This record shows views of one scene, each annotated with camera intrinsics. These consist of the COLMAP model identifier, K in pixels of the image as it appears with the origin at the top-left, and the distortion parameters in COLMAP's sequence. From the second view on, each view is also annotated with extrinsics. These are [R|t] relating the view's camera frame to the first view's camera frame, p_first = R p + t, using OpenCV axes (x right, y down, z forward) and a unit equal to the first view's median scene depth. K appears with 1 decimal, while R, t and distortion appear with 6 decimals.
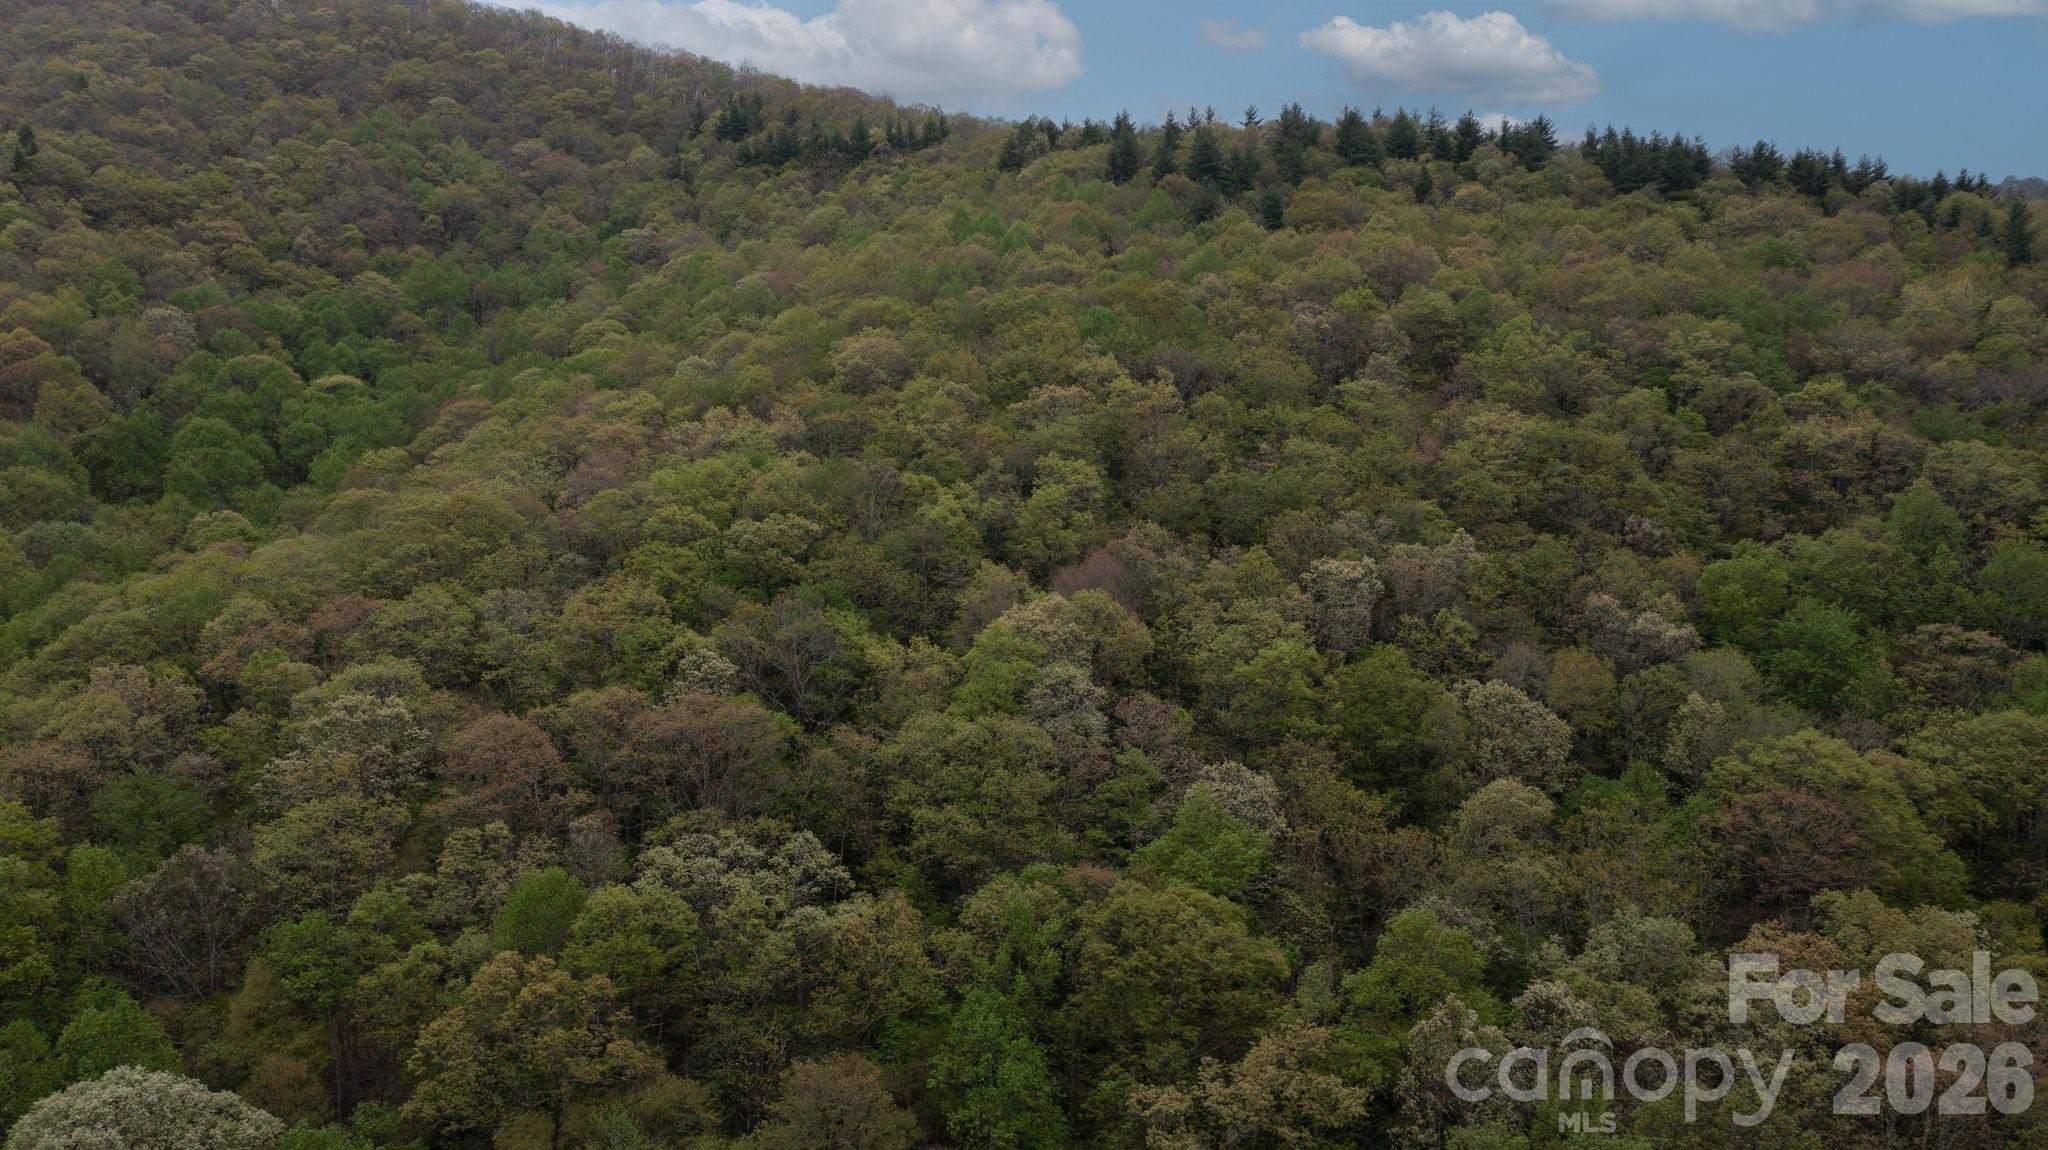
lens RADIAL K [[1633.2, 0, 1024.0], [0, 1633.2, 575.0], [0, 0, 1]] dist [0.001510, 0.016976]
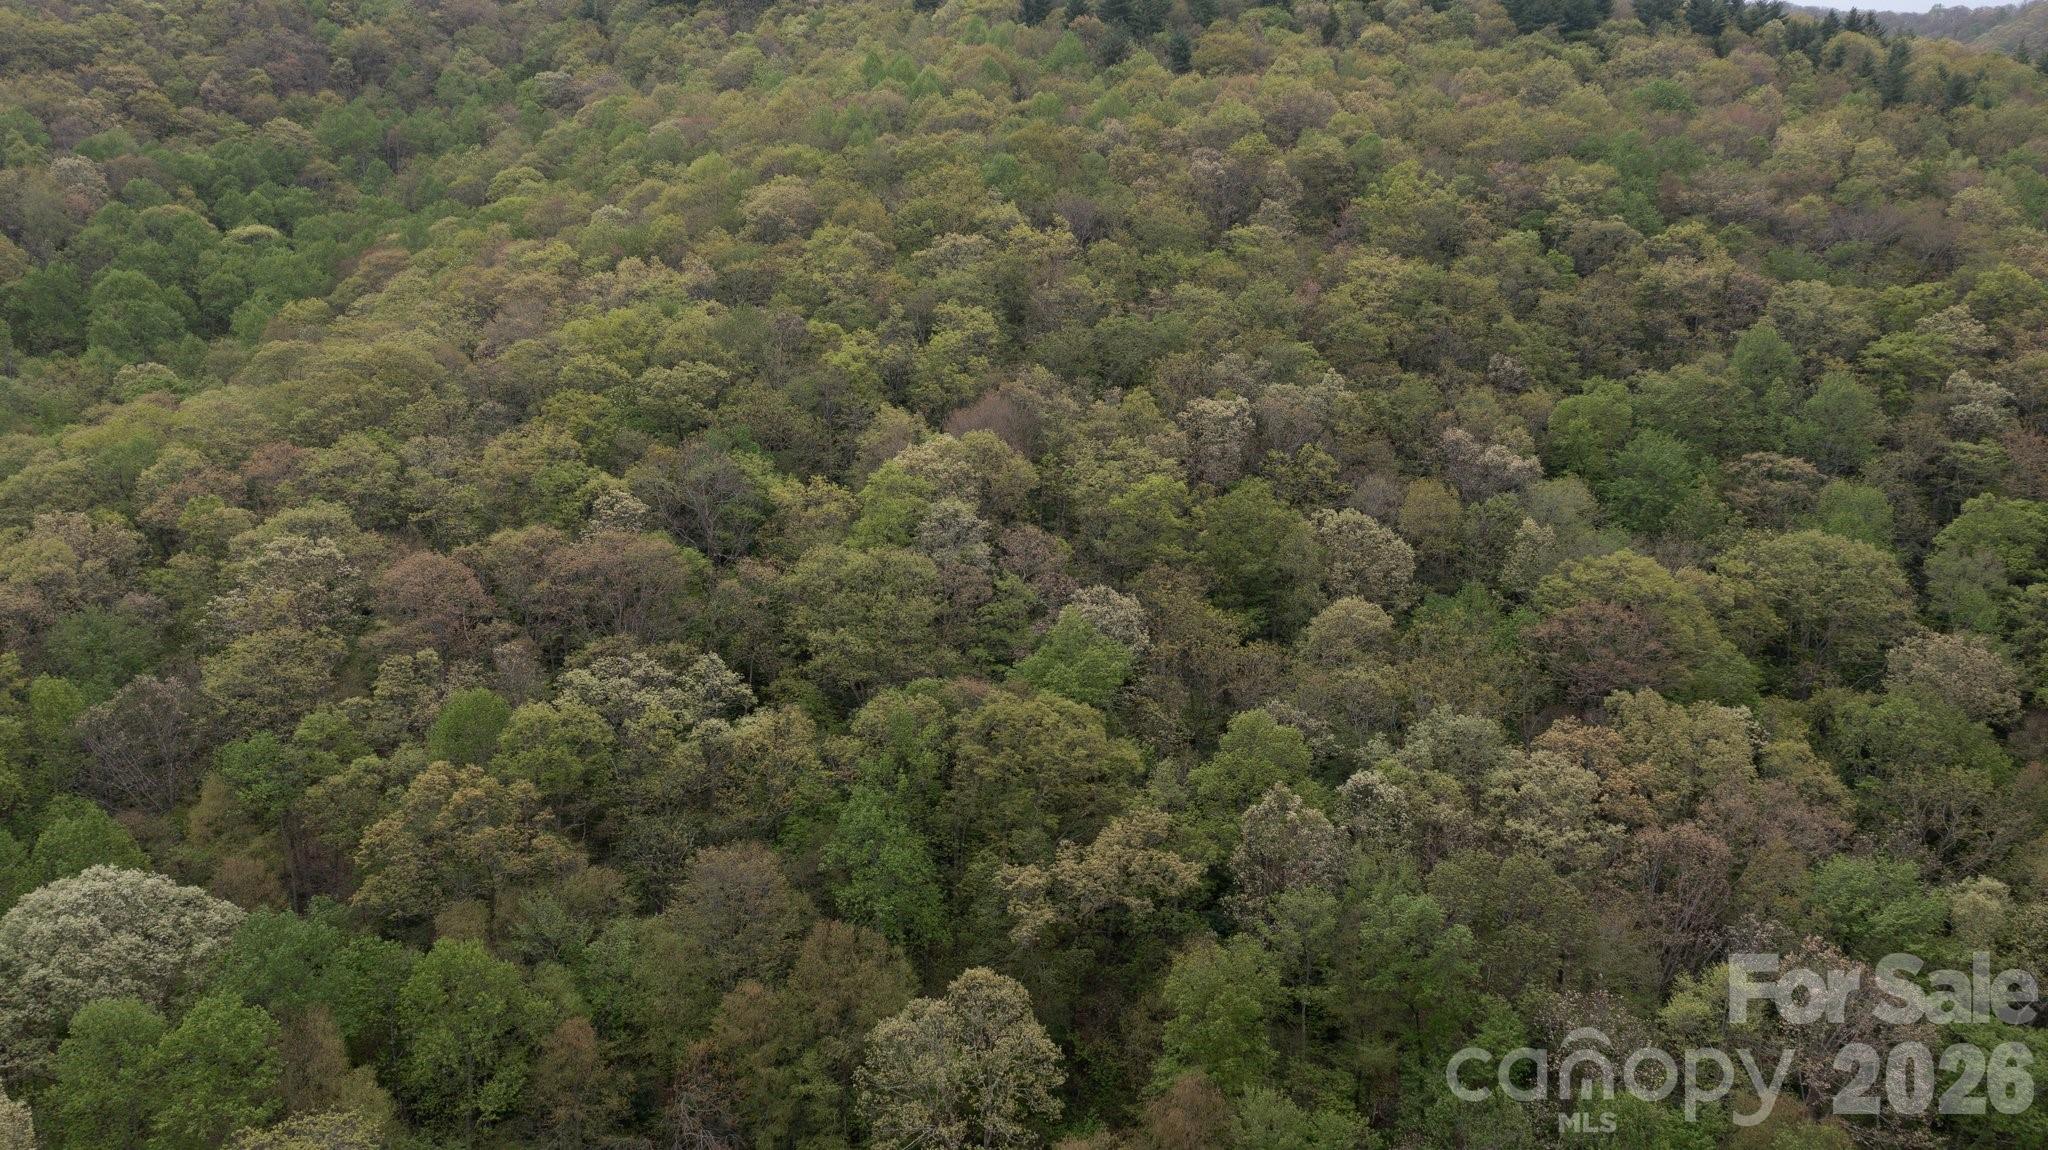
lens RADIAL K [[1633.2, 0, 1024.0], [0, 1633.2, 575.0], [0, 0, 1]] dist [0.001510, 0.016976]
pose [[0.999292, -0.014981, 0.034504, 0.022351], [0.011580, 0.995243, 0.096733, 0.000112], [-0.035789, -0.096265, 0.994712, -0.054928]]
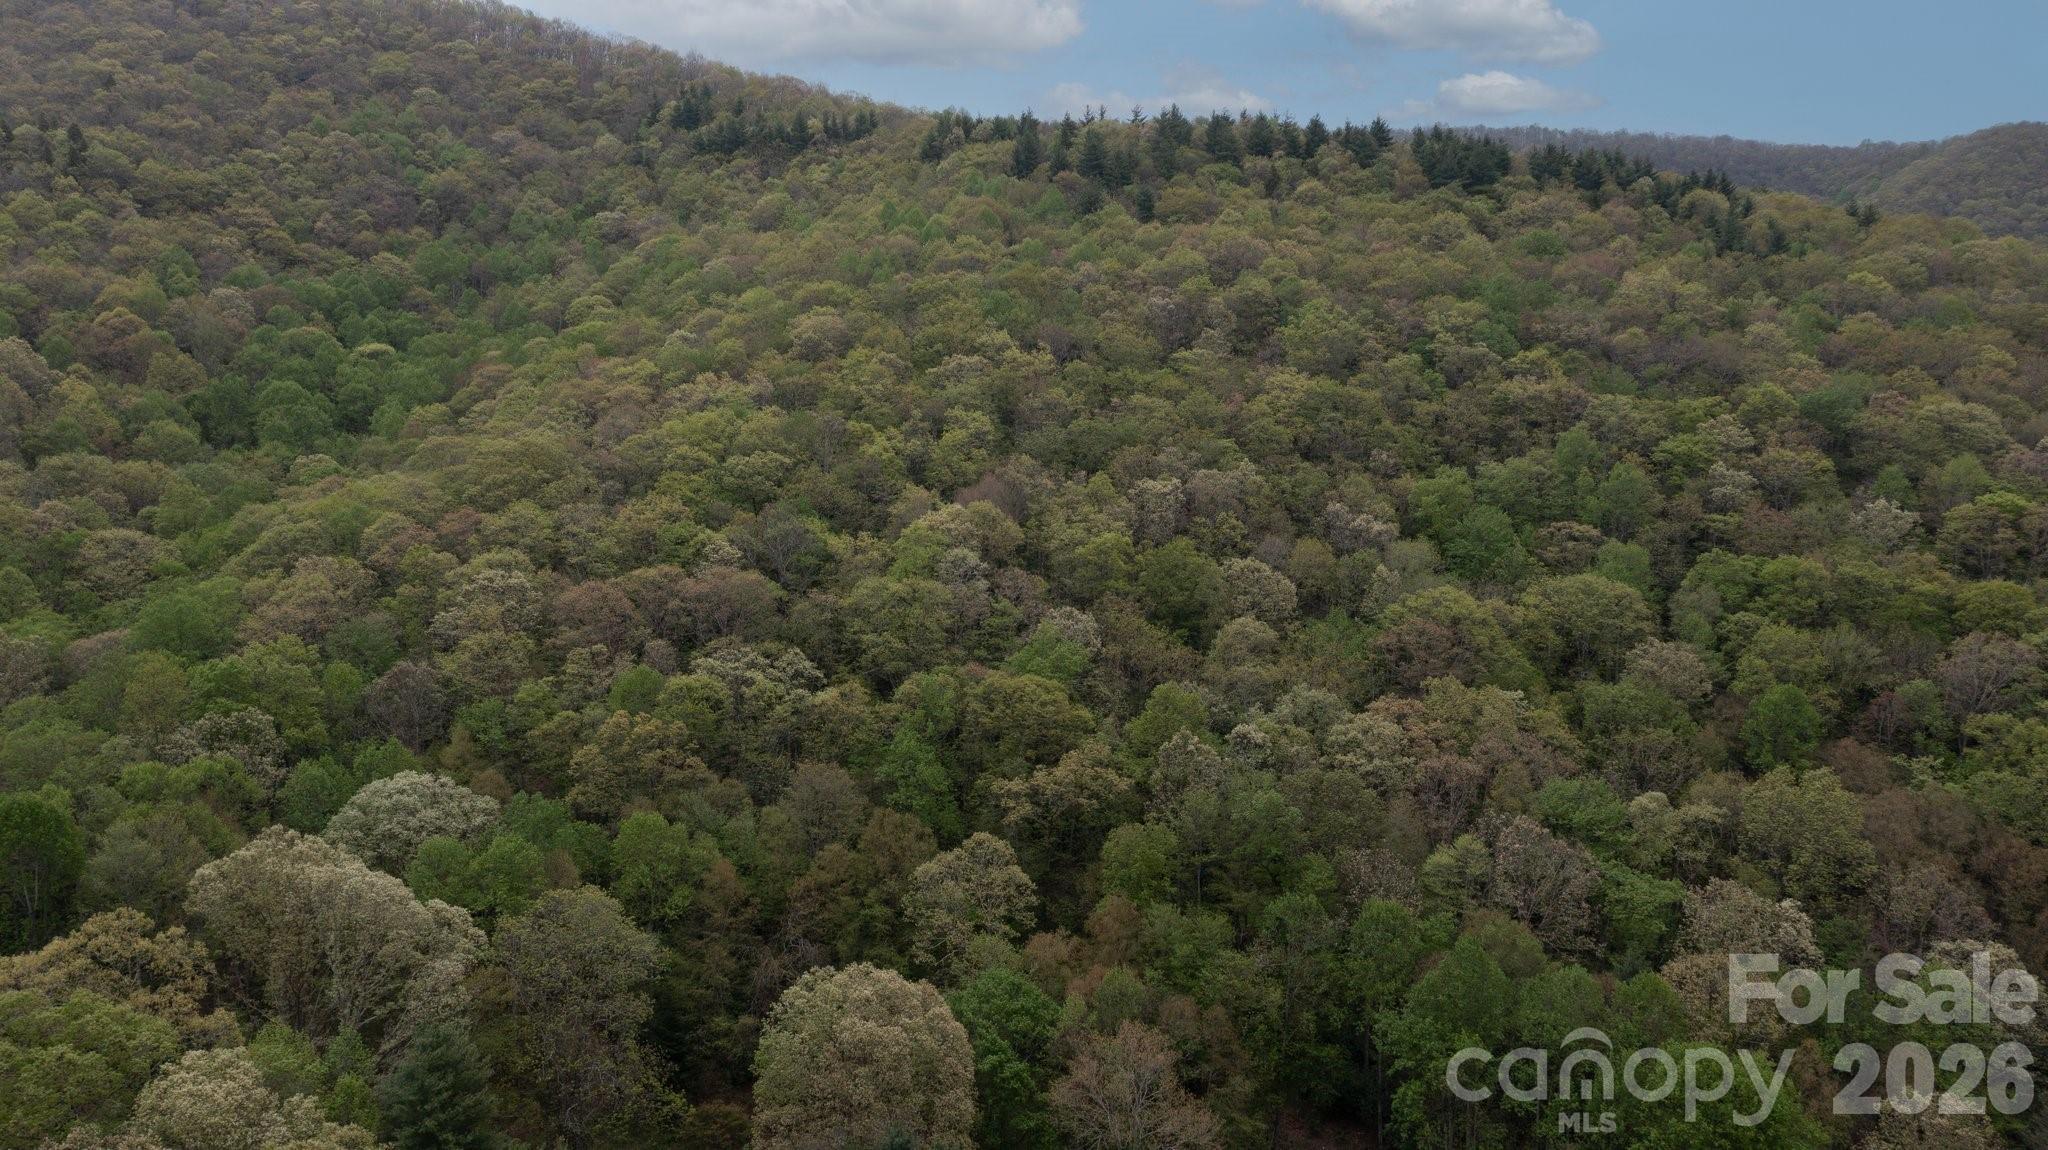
lens RADIAL K [[1633.2, 0, 1024.0], [0, 1633.2, 575.0], [0, 0, 1]] dist [0.001510, 0.016976]
pose [[0.999112, -0.009570, 0.041030, 0.013335], [0.008281, 0.999470, 0.031477, 0.021044], [-0.041310, -0.031110, 0.998662, -0.328918]]
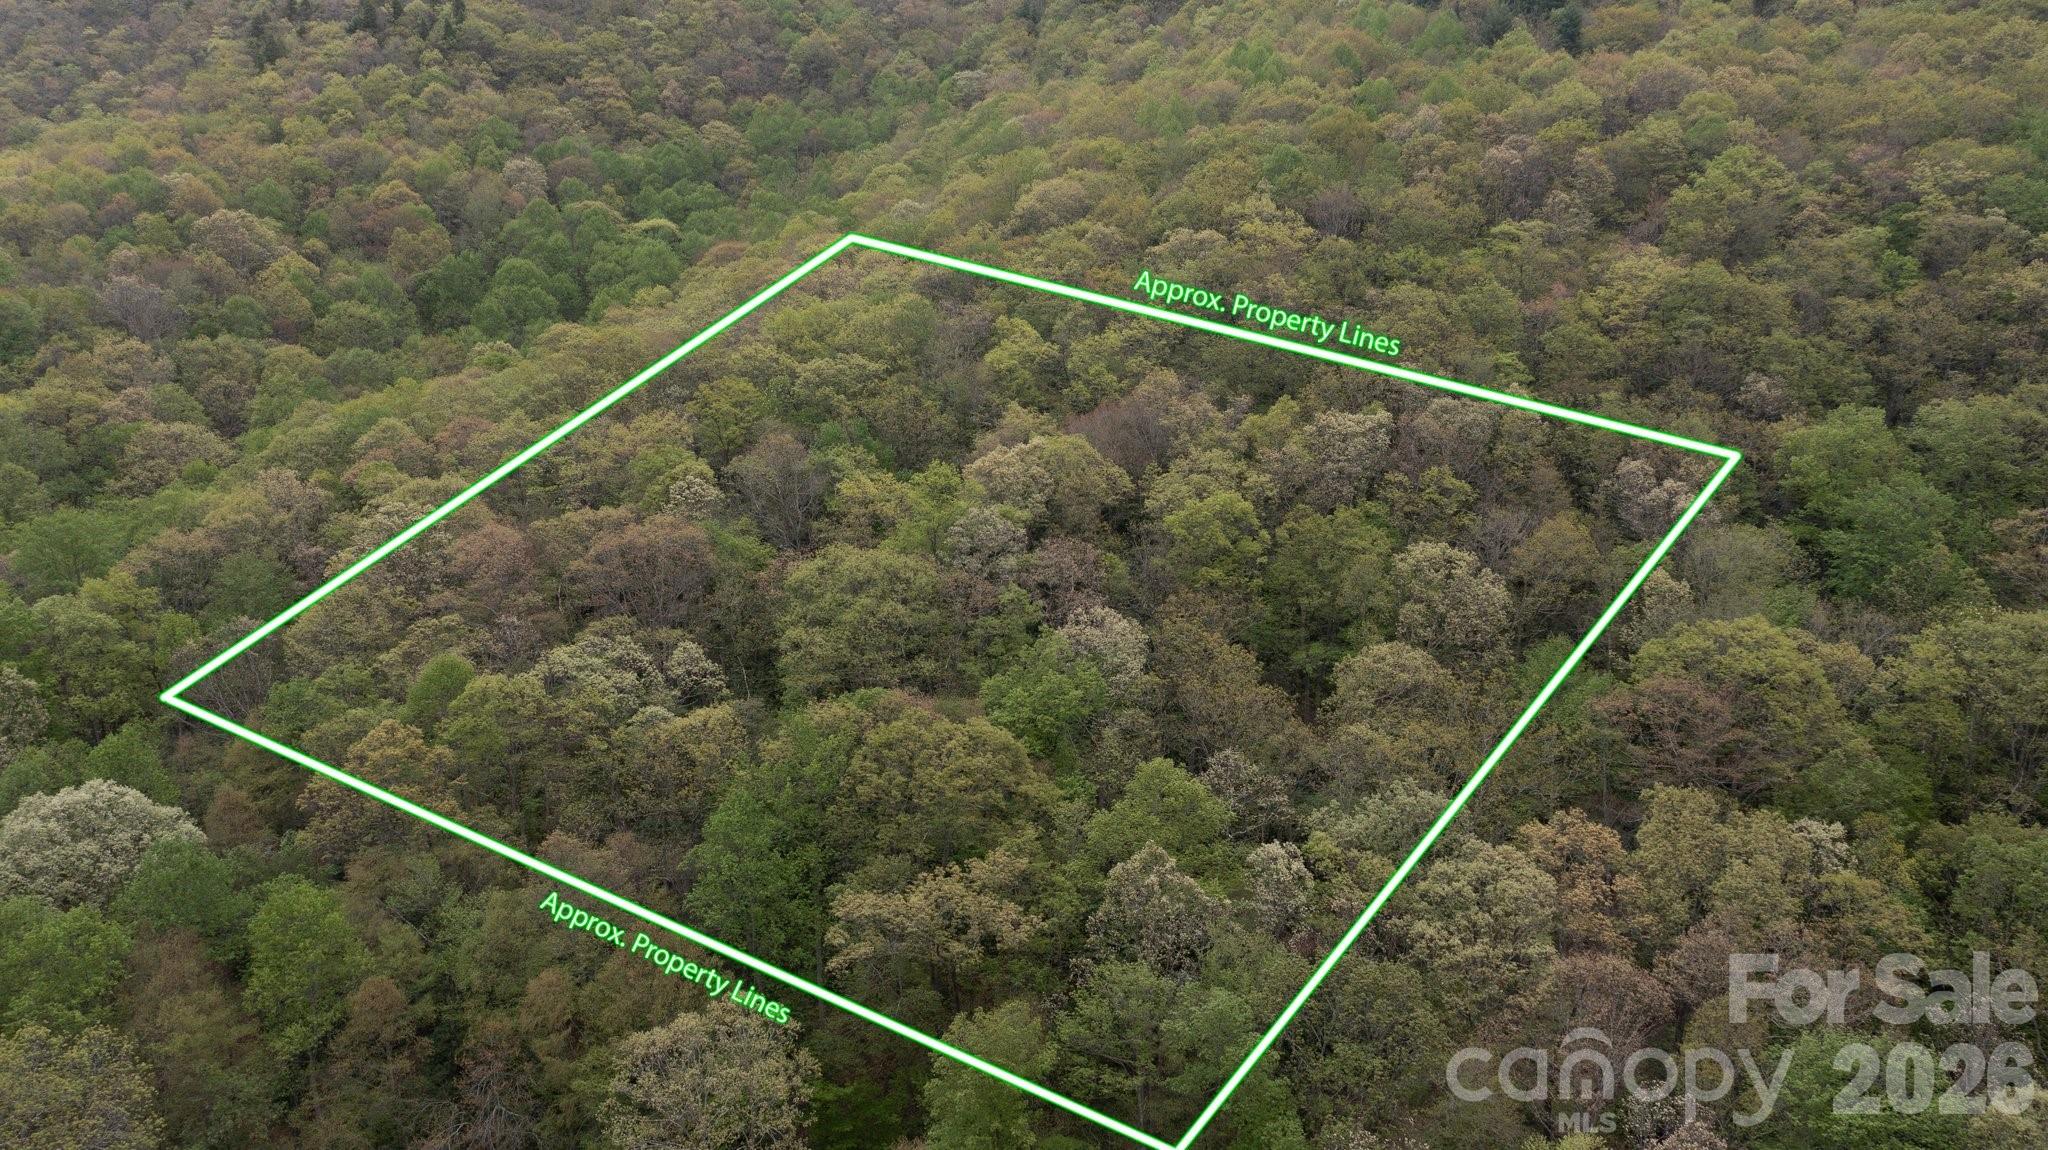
lens RADIAL K [[1633.2, 0, 1024.0], [0, 1633.2, 575.0], [0, 0, 1]] dist [0.001510, 0.016976]
pose [[0.951624, 0.059929, -0.301363, 0.232571], [-0.029978, 0.994224, 0.103048, -0.005996], [0.305798, -0.089029, 0.947925, 0.010512]]
